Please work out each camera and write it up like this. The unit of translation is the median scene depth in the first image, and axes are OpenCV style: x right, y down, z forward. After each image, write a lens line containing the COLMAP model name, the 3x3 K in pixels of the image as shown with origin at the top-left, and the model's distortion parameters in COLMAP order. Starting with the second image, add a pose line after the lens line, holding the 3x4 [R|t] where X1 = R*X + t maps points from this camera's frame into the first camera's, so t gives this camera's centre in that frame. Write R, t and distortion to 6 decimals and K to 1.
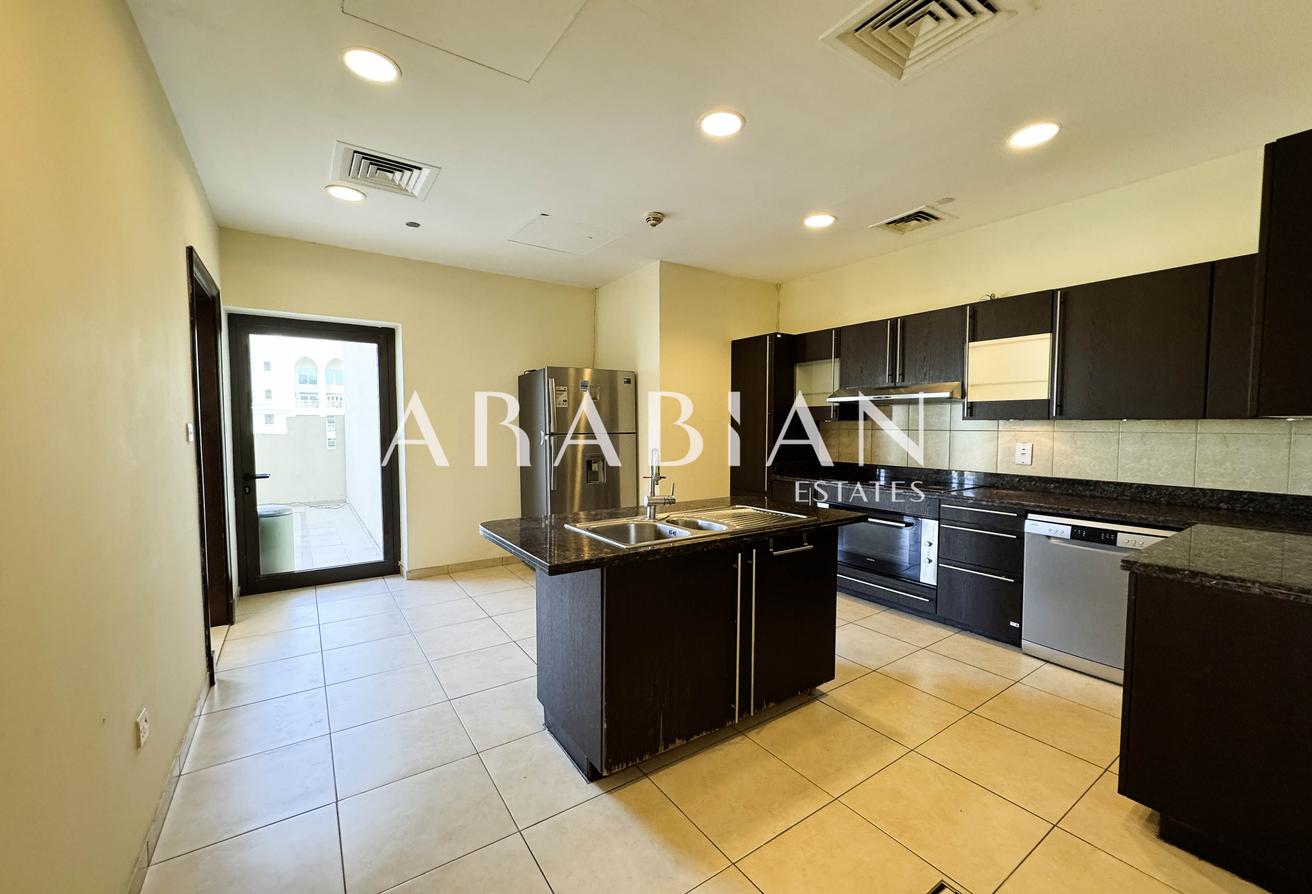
lens RADIAL K [[524.9, 0, 661.6], [0, 524.9, 449.4], [0, 0, 1]] dist [-0.001171, -0.000418]
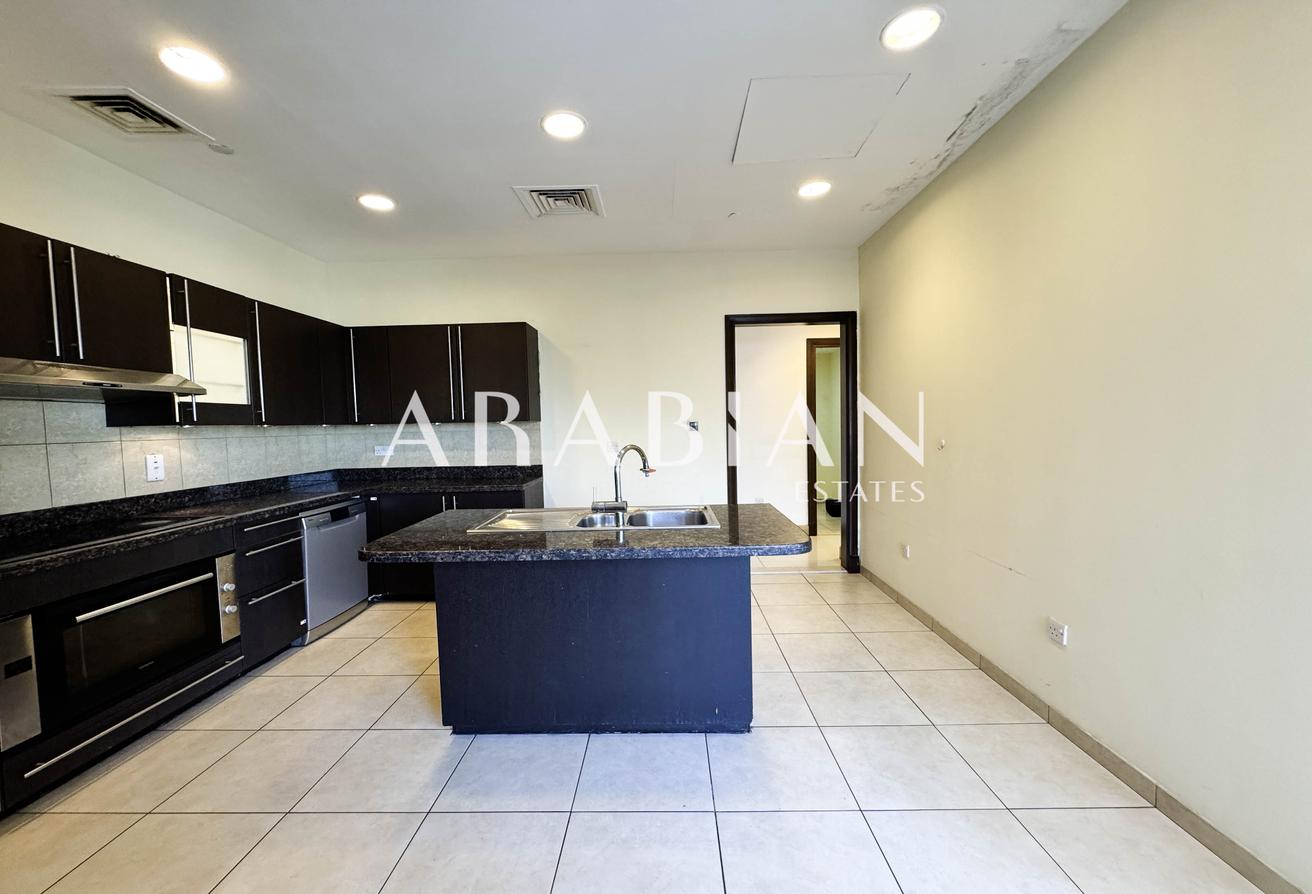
lens RADIAL K [[524.9, 0, 662.7], [0, 524.9, 447.9], [0, 0, 1]] dist [-0.001171, -0.000418]
pose [[-0.810869, -0.000535, 0.585228, -0.478095], [0.061603, 0.994366, 0.086264, -0.048911], [-0.581977, 0.106001, -0.806267, 1.318816]]
